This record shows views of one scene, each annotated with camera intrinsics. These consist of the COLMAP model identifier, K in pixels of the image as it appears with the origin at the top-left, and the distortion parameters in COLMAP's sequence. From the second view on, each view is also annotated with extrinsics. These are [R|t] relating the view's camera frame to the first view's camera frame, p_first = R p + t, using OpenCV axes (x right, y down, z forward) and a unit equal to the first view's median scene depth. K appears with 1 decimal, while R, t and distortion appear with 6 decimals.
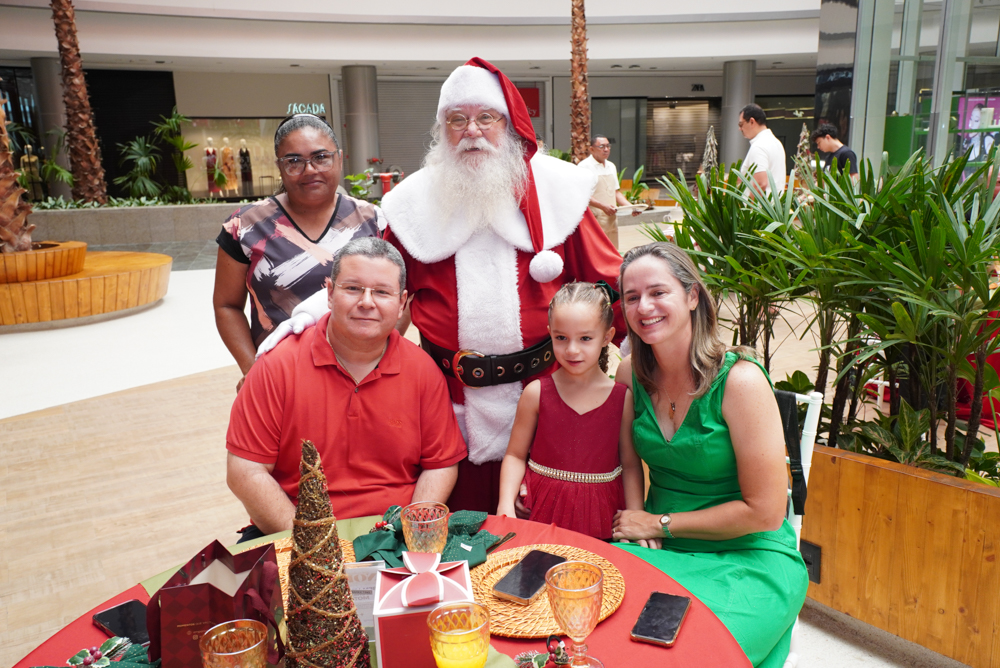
lens RADIAL K [[836.4, 0, 500.0], [0, 836.4, 334.0], [0, 0, 1]] dist [0.036073, 0.014437]
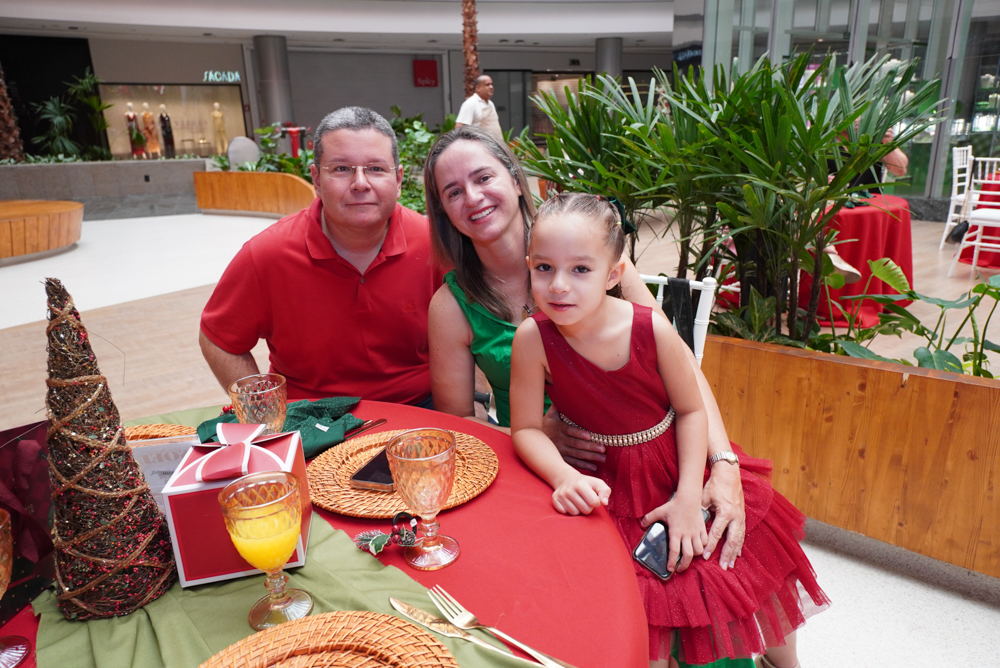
lens RADIAL K [[727.8, 0, 500.0], [0, 727.8, 334.0], [0, 0, 1]] dist [0.006768, 0.004785]
pose [[0.991863, -0.038491, 0.121355, 0.033597], [0.028853, 0.996362, 0.080194, 0.046872], [-0.124000, -0.076040, 0.989364, 0.093933]]
